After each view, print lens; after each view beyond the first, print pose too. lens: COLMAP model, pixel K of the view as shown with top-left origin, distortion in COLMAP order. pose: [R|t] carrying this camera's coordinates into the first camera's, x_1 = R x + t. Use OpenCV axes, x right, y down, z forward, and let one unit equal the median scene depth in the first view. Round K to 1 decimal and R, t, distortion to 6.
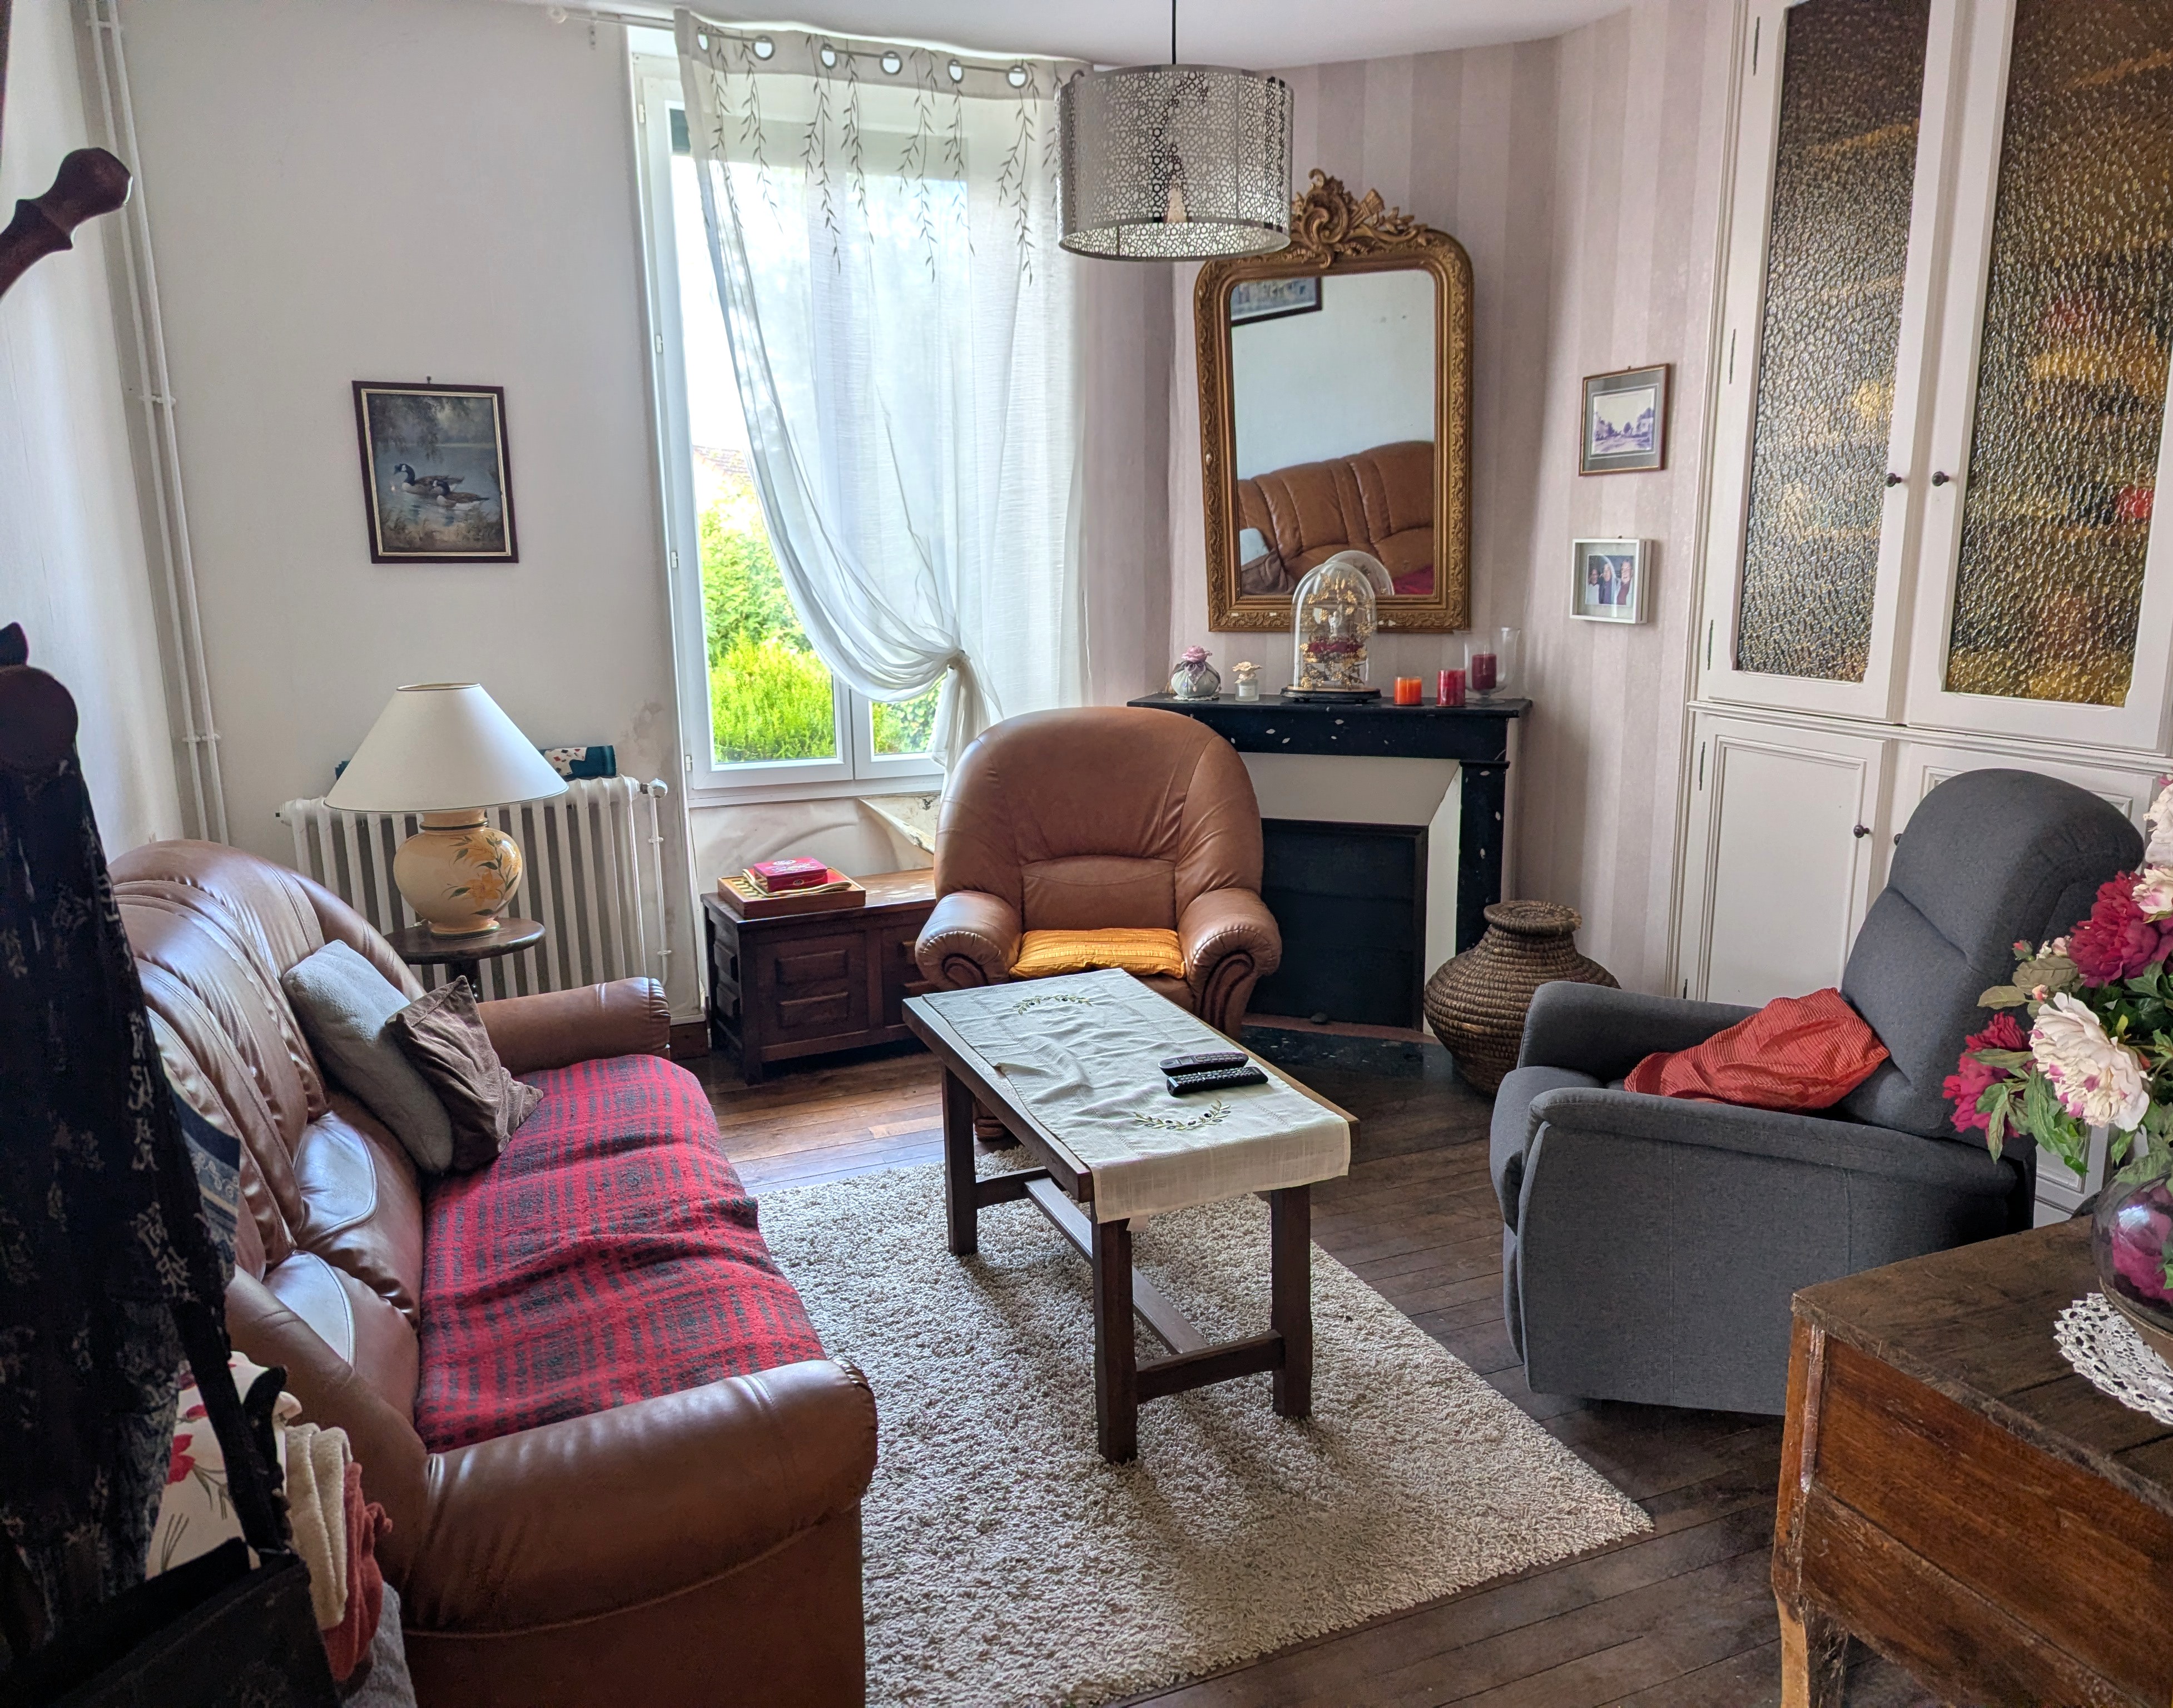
lens RADIAL K [[1617.4, 0, 1086.5], [0, 1617.4, 854.0], [0, 0, 1]] dist [0.022794, -0.003274]
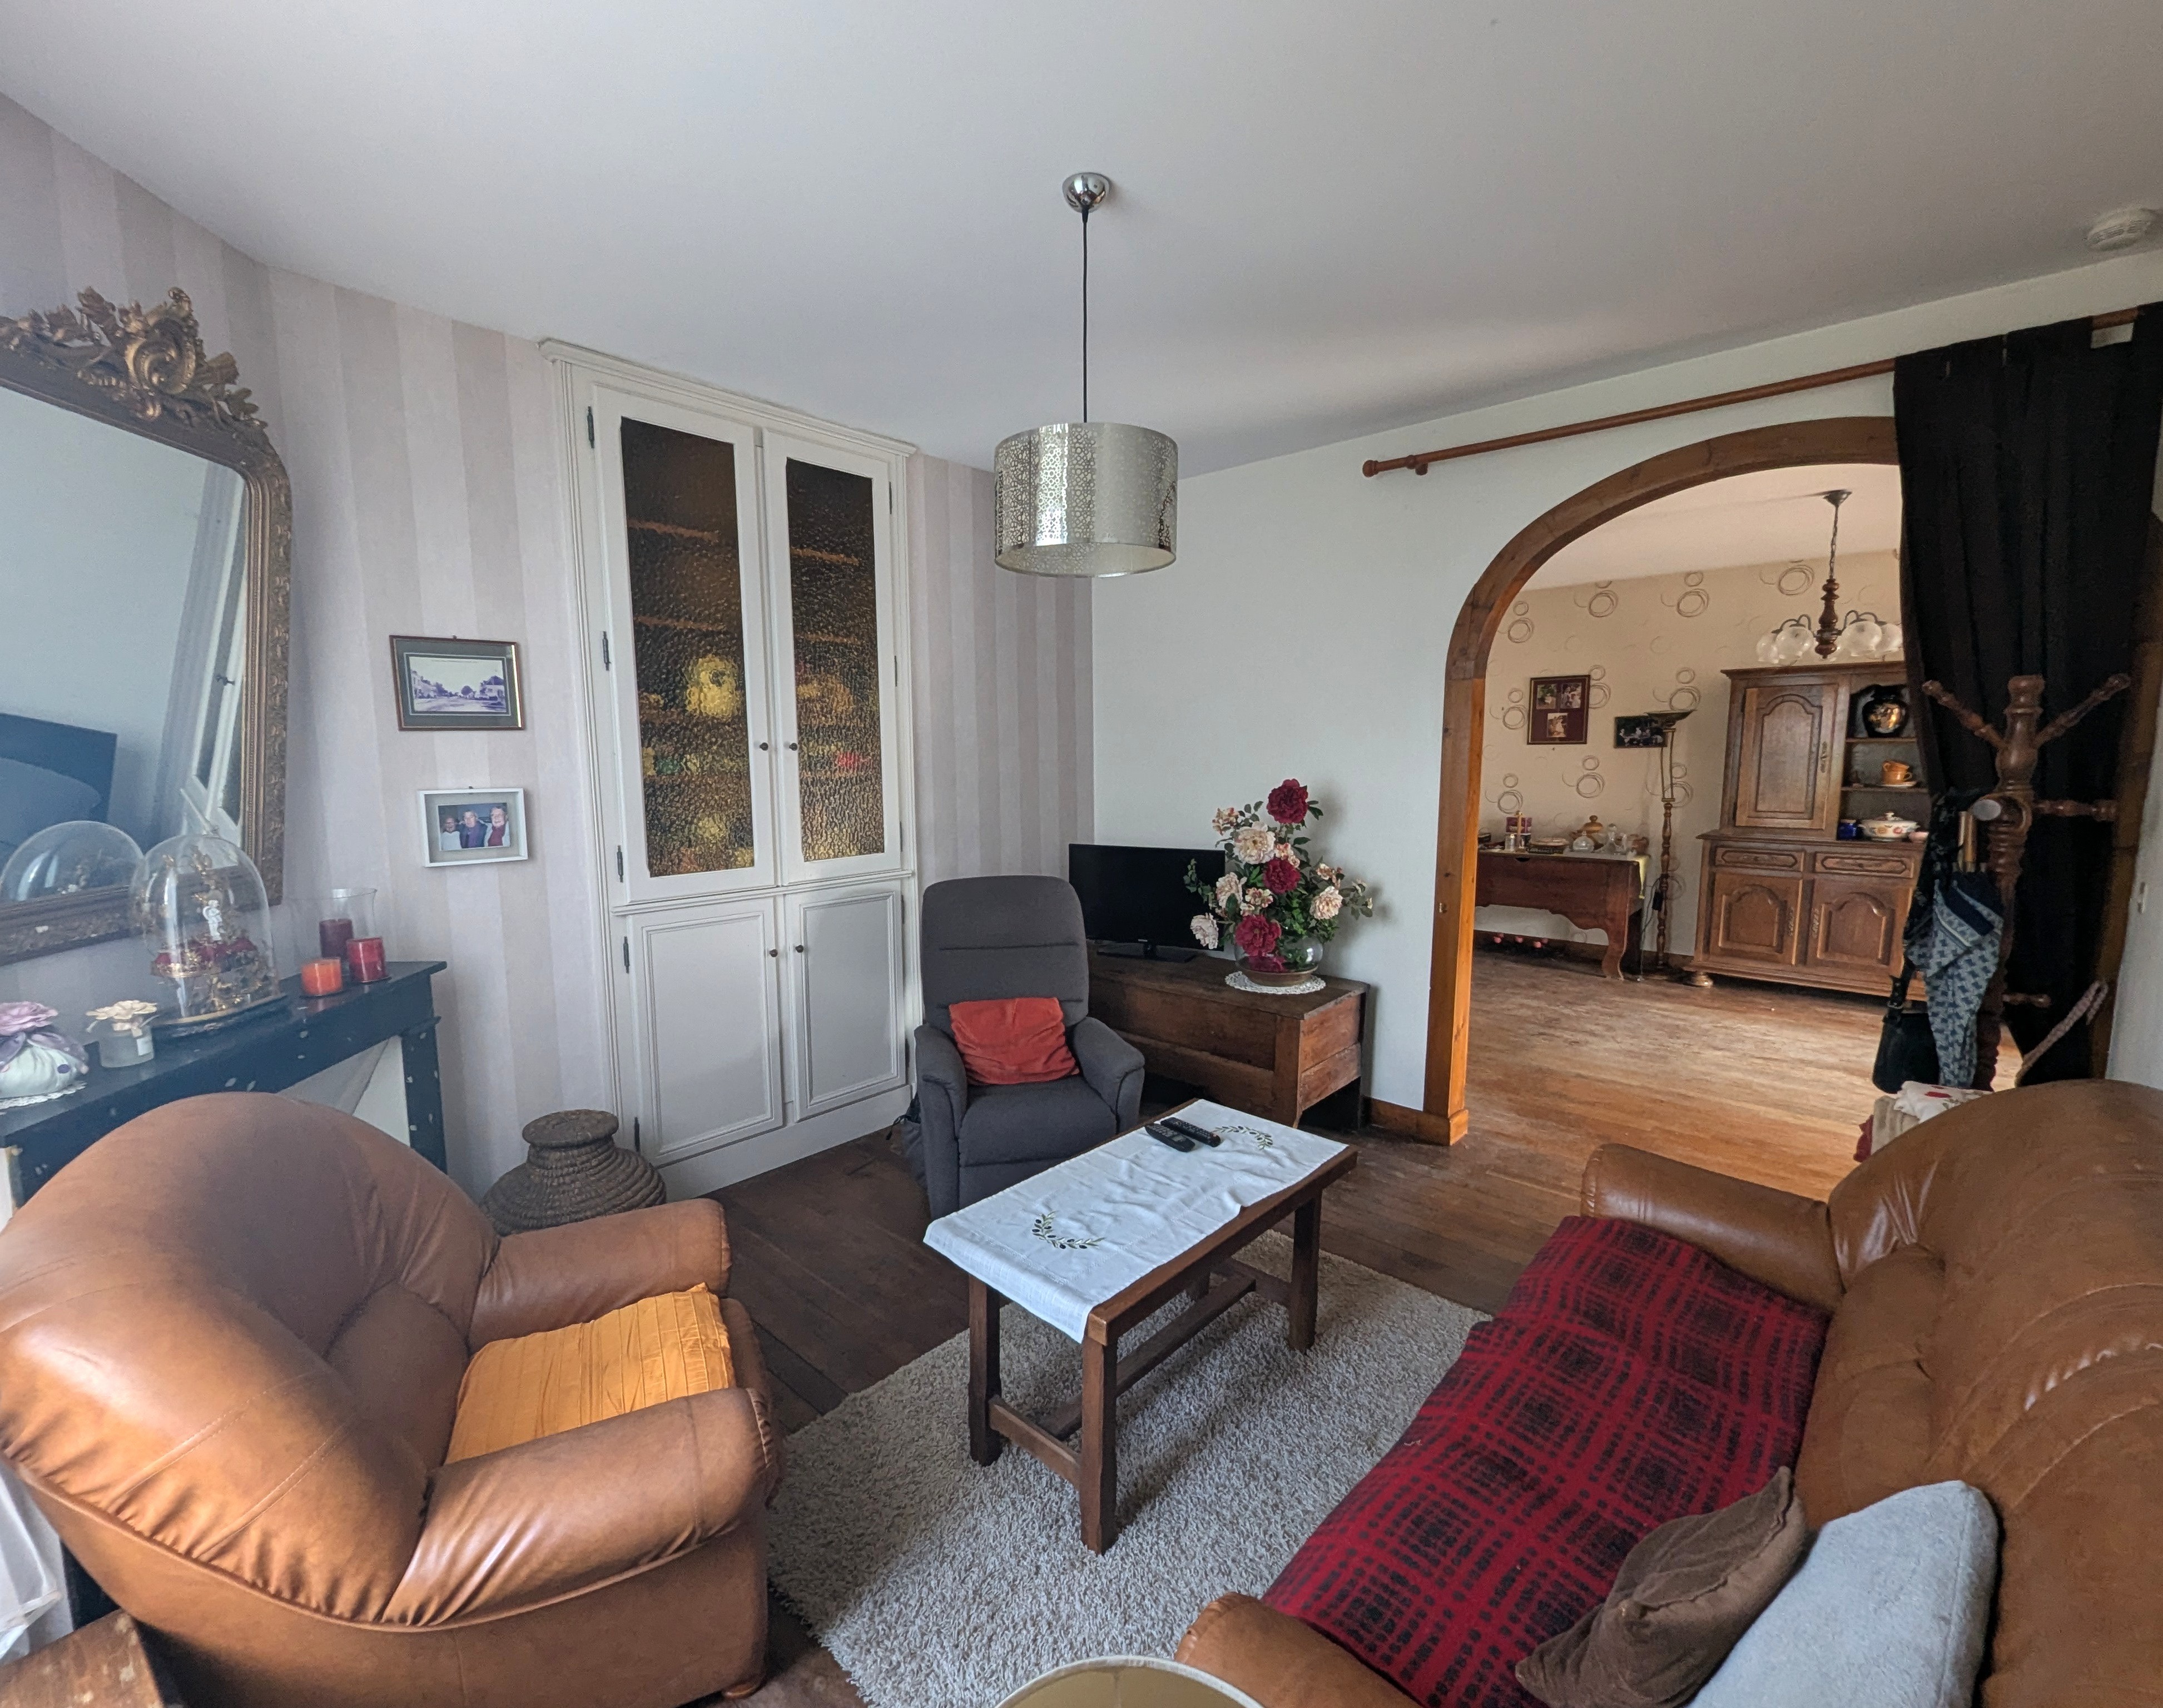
lens RADIAL K [[925.6, 0, 1050.0], [0, 925.6, 859.5], [0, 0, 1]] dist [0.001579, 0.000142]
pose [[-0.410185, -0.091792, 0.907371, -0.527014], [0.192441, 0.963809, 0.184496, -0.242894], [-0.891468, 0.250293, -0.377675, 1.159240]]
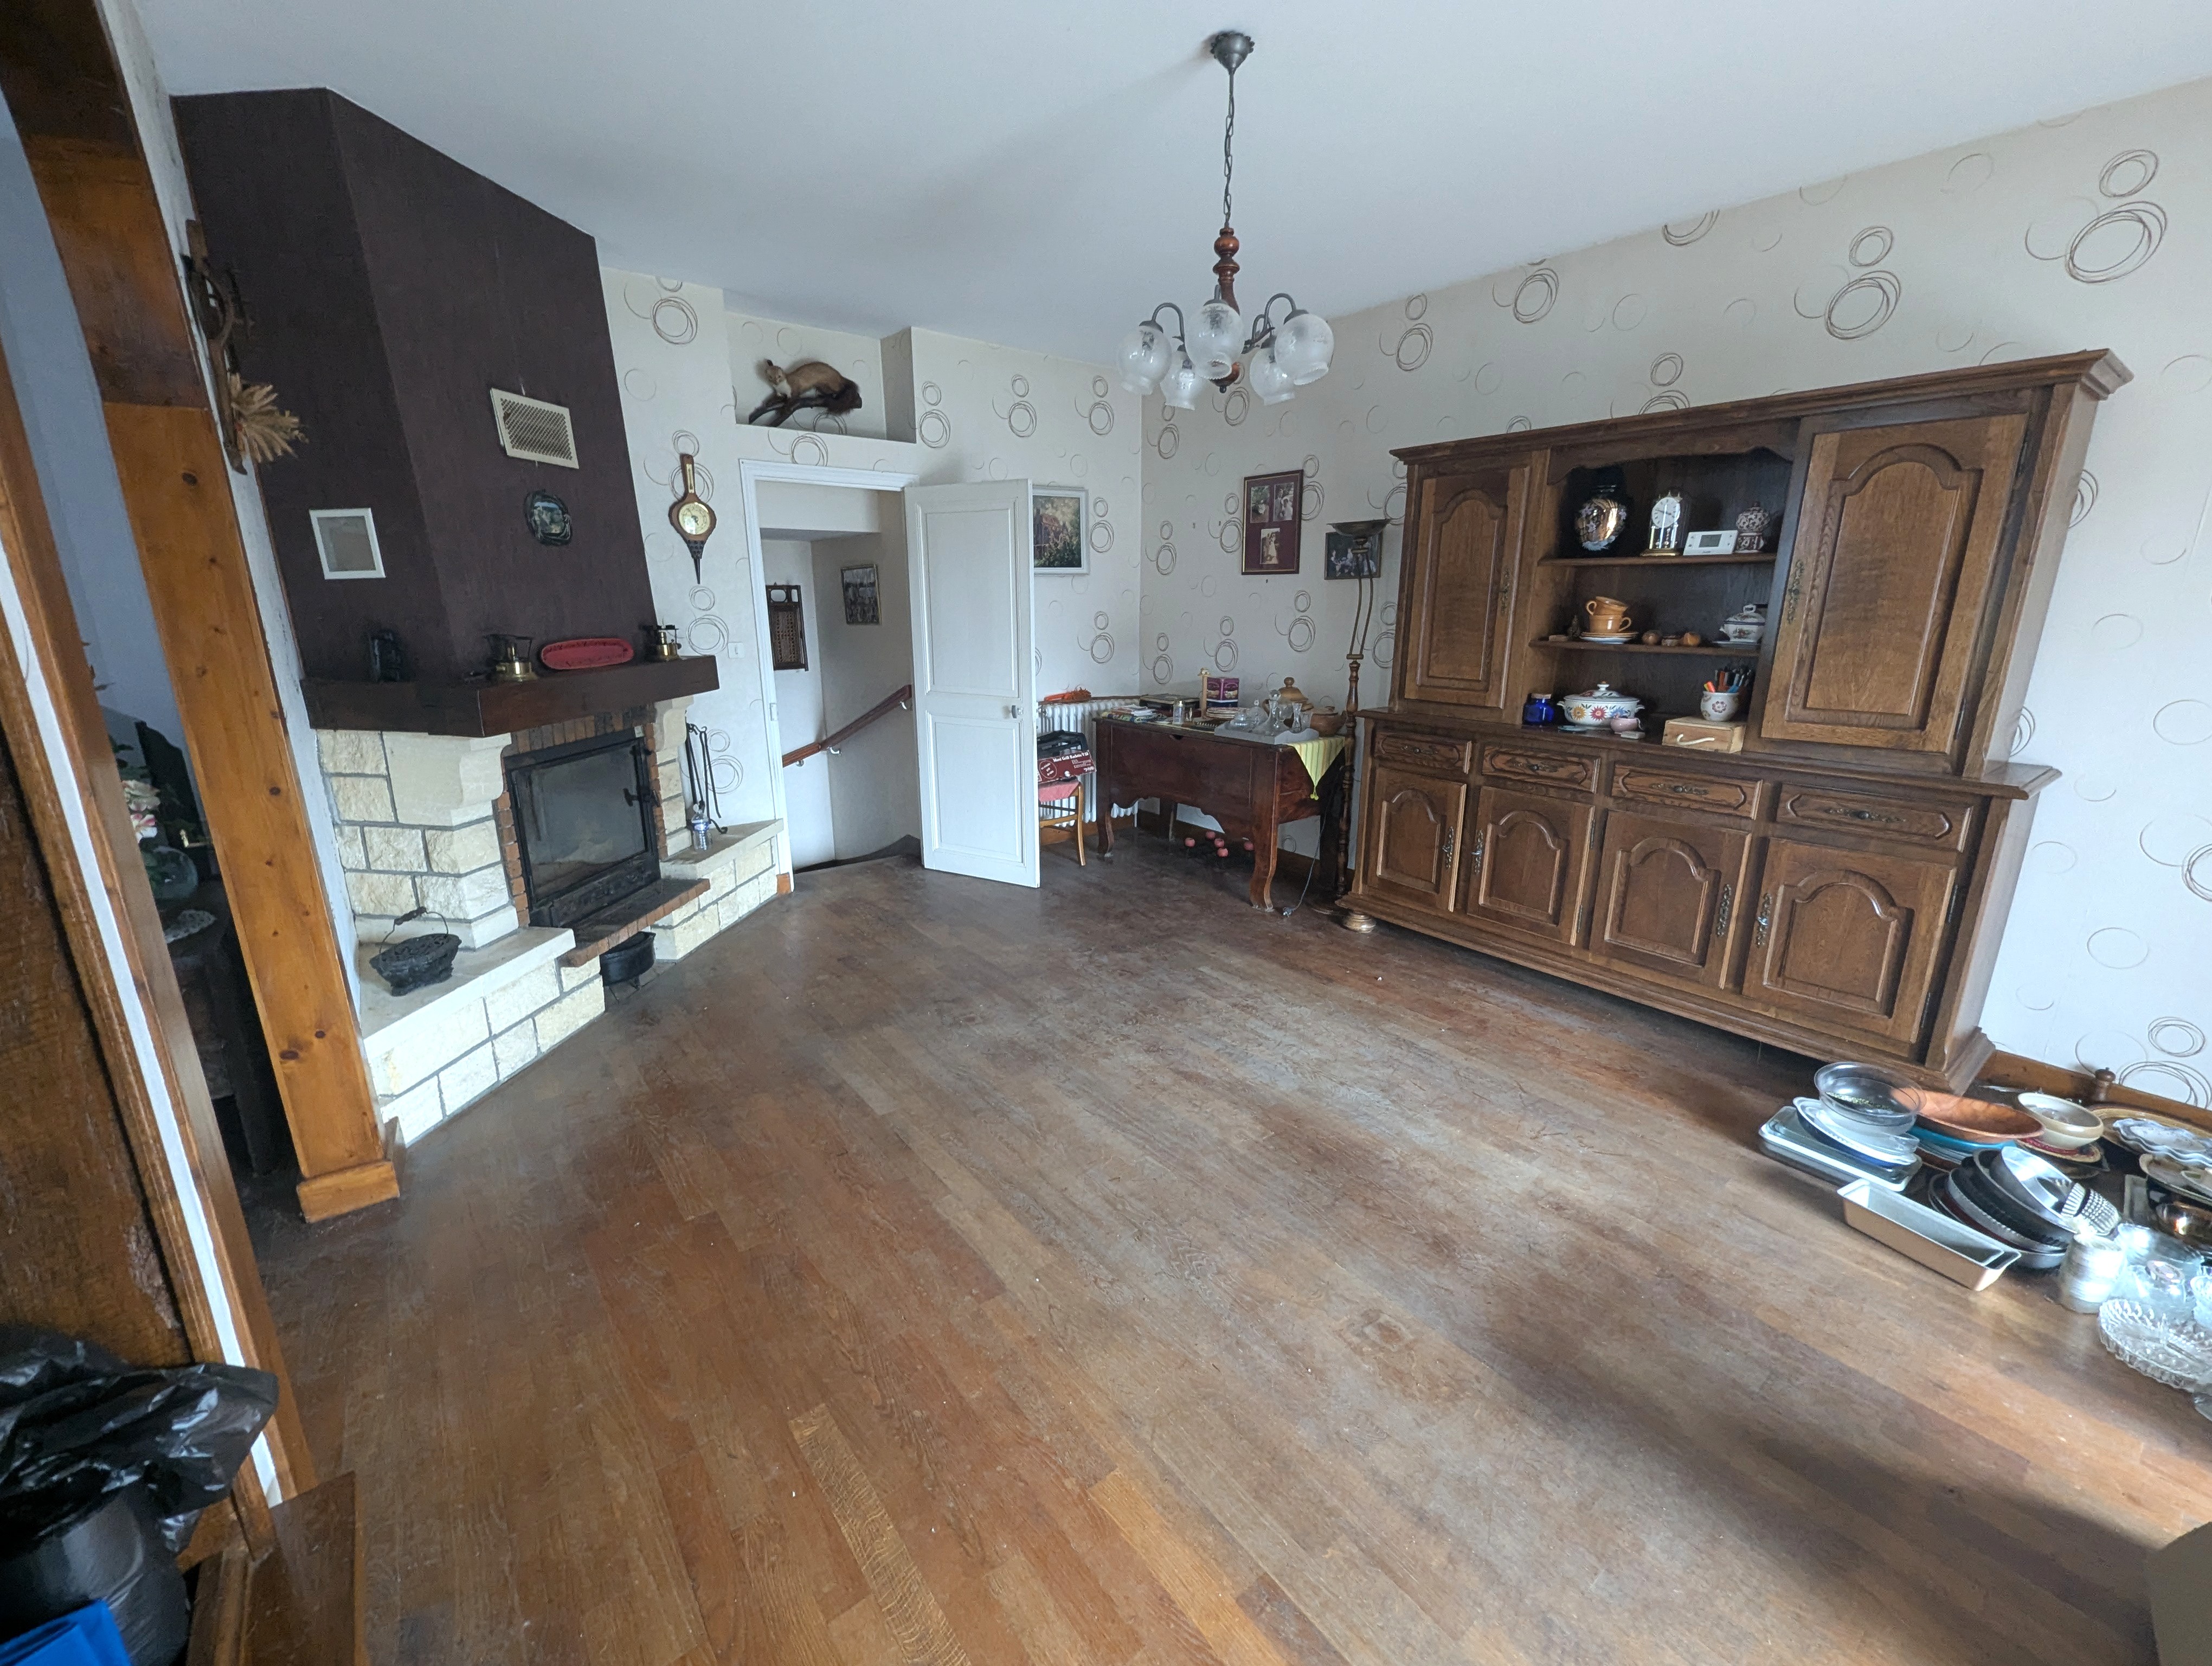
lens RADIAL K [[911.4, 0, 1103.4], [0, 911.4, 838.8], [0, 0, 1]] dist [-0.000885, -0.000099]
pose [[-0.274209, -0.236344, 0.932175, -0.461919], [0.191623, 0.936463, 0.293799, 0.033262], [-0.942385, 0.259188, -0.211497, -0.064600]]
